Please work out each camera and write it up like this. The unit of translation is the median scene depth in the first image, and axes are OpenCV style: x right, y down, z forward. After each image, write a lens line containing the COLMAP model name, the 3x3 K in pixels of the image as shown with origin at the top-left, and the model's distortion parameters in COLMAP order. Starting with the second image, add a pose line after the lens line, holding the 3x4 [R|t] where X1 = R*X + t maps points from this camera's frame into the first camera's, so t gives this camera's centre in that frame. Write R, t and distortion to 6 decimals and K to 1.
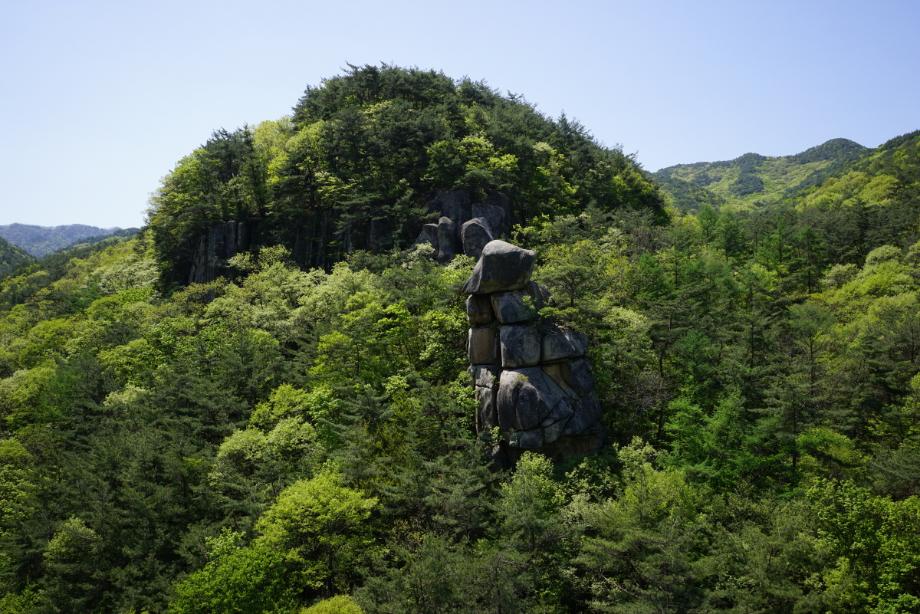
lens RADIAL K [[703.5, 0, 457.1], [0, 703.5, 306.7], [0, 0, 1]] dist [-0.049396, 0.003460]
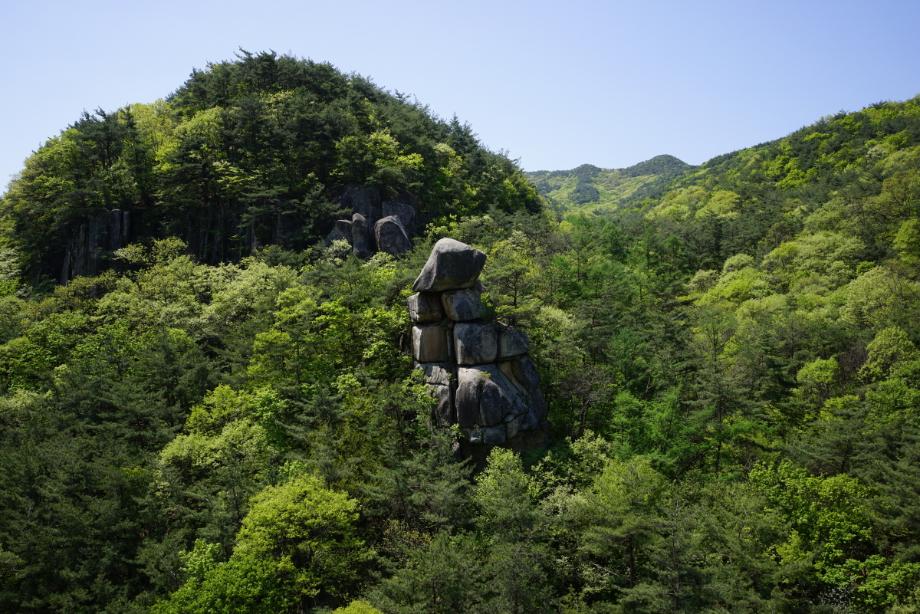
lens RADIAL K [[703.5, 0, 457.1], [0, 703.5, 306.7], [0, 0, 1]] dist [-0.049396, 0.003460]
pose [[0.974923, 0.009164, 0.222355, -0.099577], [-0.009002, 0.999958, -0.001740, 0.003055], [-0.222362, -0.000305, 0.974964, 0.011747]]
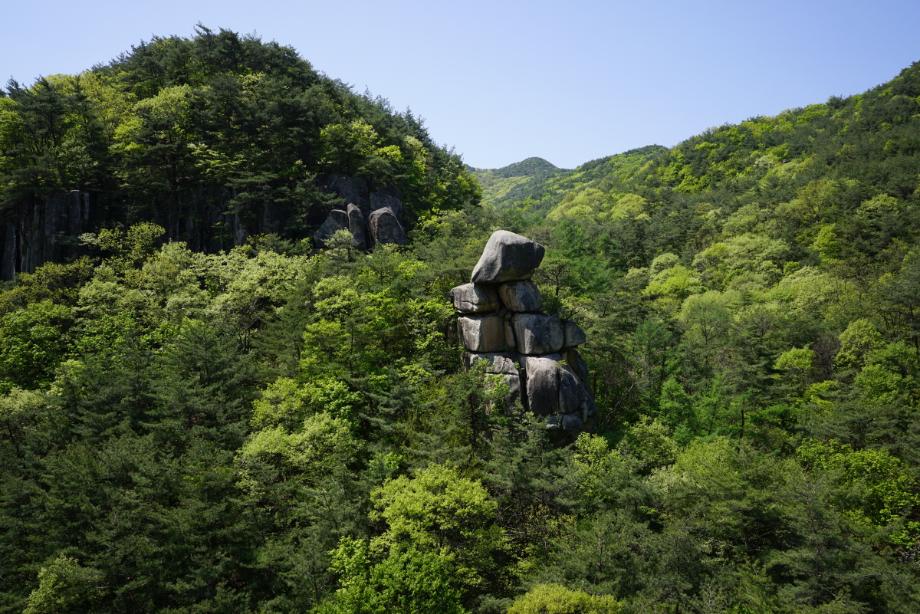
lens RADIAL K [[700.2, 0, 457.5], [0, 700.2, 306.7], [0, 0, 1]] dist [-0.023740, 0.006426]
pose [[0.914707, 0.012313, 0.403929, -0.271744], [-0.014036, 0.999901, 0.001303, 0.010240], [-0.403873, -0.006861, 0.914789, 0.062872]]
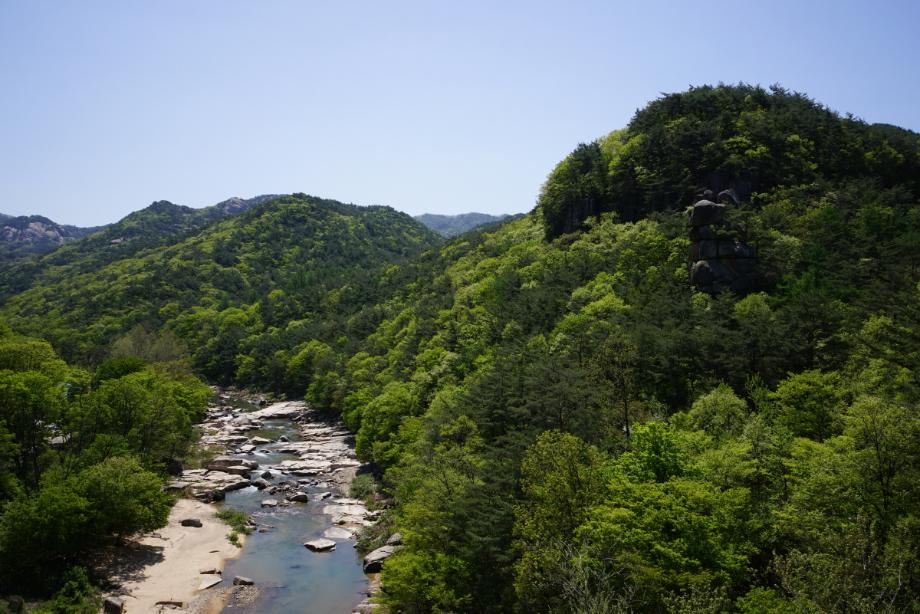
lens RADIAL K [[703.5, 0, 457.1], [0, 703.5, 306.7], [0, 0, 1]] dist [-0.049396, 0.003460]
pose [[0.867363, 0.026448, -0.496972, 0.293967], [-0.014118, 0.999493, 0.028551, 0.108713], [0.497475, -0.017747, 0.867297, -0.726347]]
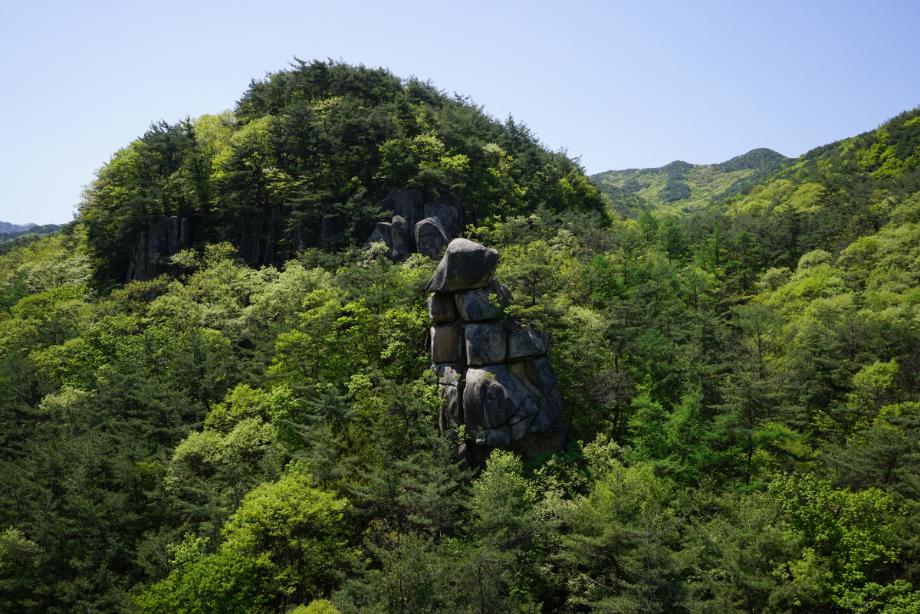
lens RADIAL K [[700.2, 0, 457.5], [0, 700.2, 306.7], [0, 0, 1]] dist [-0.023740, 0.006426]
pose [[0.995453, 0.004226, 0.095155, -0.027699], [-0.003955, 0.999988, -0.003045, 0.003711], [-0.095167, 0.002655, 0.995458, 0.006957]]
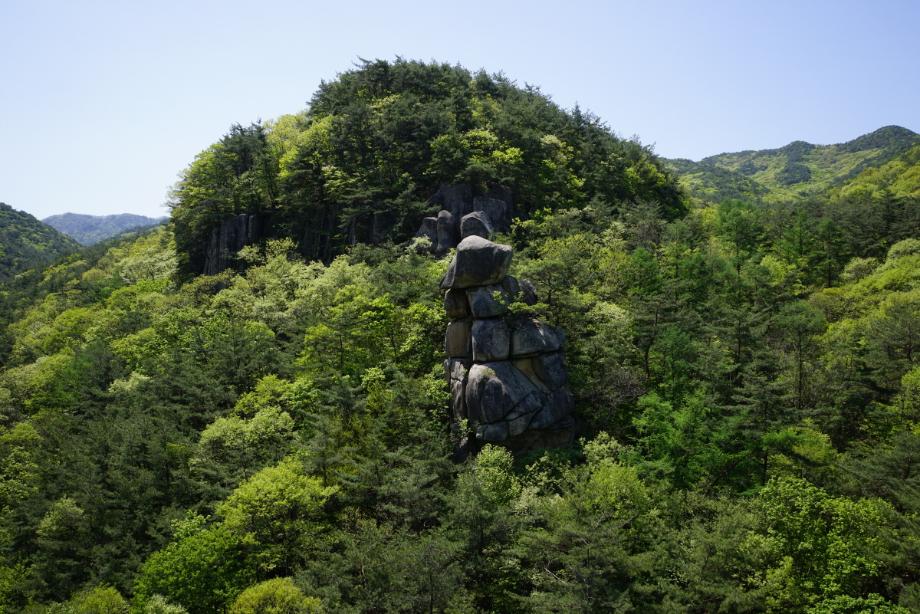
lens RADIAL K [[703.5, 0, 457.1], [0, 703.5, 306.7], [0, 0, 1]] dist [-0.049396, 0.003460]
pose [[0.998179, 0.007697, -0.059834, 0.062138], [-0.006807, 0.999863, 0.015063, -0.004753], [0.059942, -0.014628, 0.998095, -0.011035]]
